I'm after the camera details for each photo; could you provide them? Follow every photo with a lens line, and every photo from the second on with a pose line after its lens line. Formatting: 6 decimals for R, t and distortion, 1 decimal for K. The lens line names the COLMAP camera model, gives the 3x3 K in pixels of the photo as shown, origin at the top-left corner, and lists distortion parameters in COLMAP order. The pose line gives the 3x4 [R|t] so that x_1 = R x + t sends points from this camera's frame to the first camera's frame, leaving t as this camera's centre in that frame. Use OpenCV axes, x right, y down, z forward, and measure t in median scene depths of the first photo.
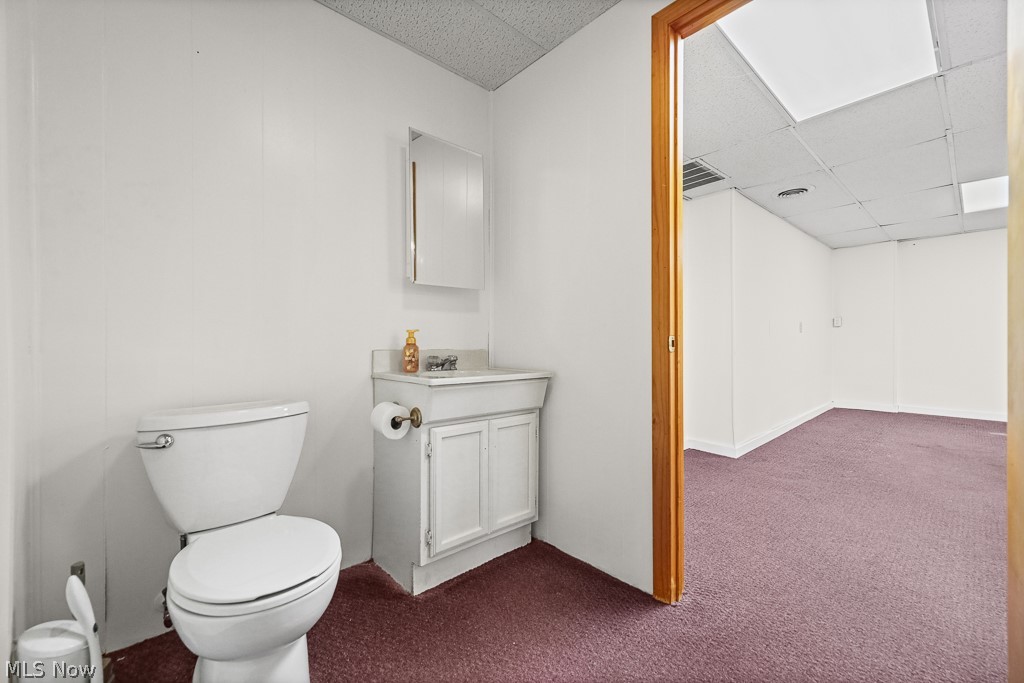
lens RADIAL K [[416.7, 0, 510.6], [0, 416.7, 341.9], [0, 0, 1]] dist [0.008687, 0.000068]
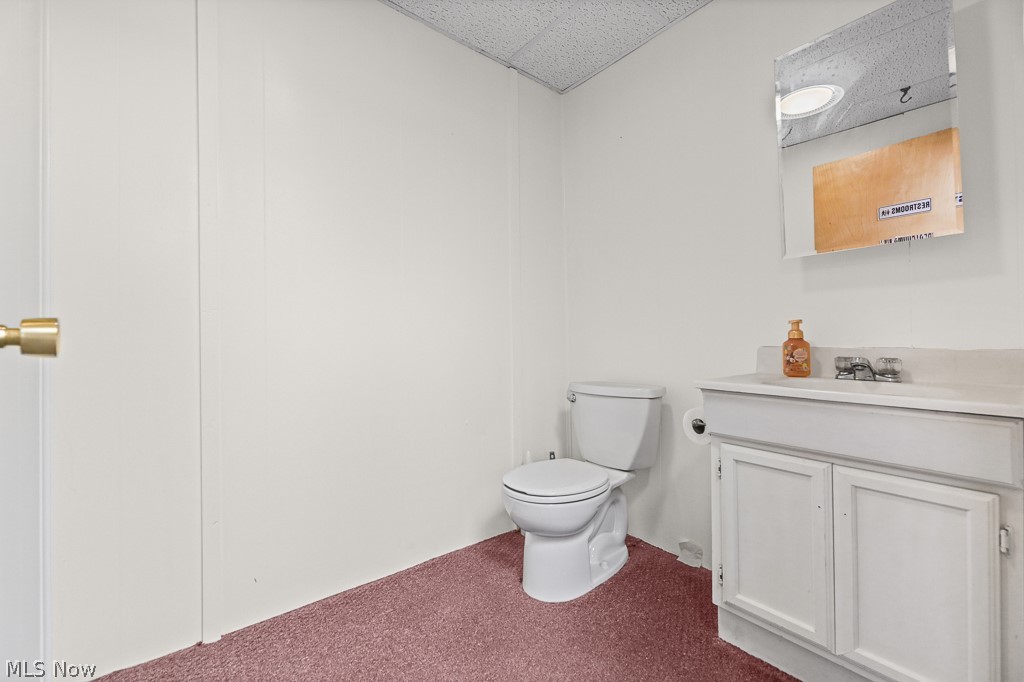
lens RADIAL K [[416.7, 0, 511.7], [0, 416.7, 340.6], [0, 0, 1]] dist [0.008687, 0.000068]
pose [[-0.051489, -0.003759, -0.998666, 0.542092], [0.008999, 0.999951, -0.004227, 0.006254], [0.998633, -0.009205, -0.051452, 0.533486]]
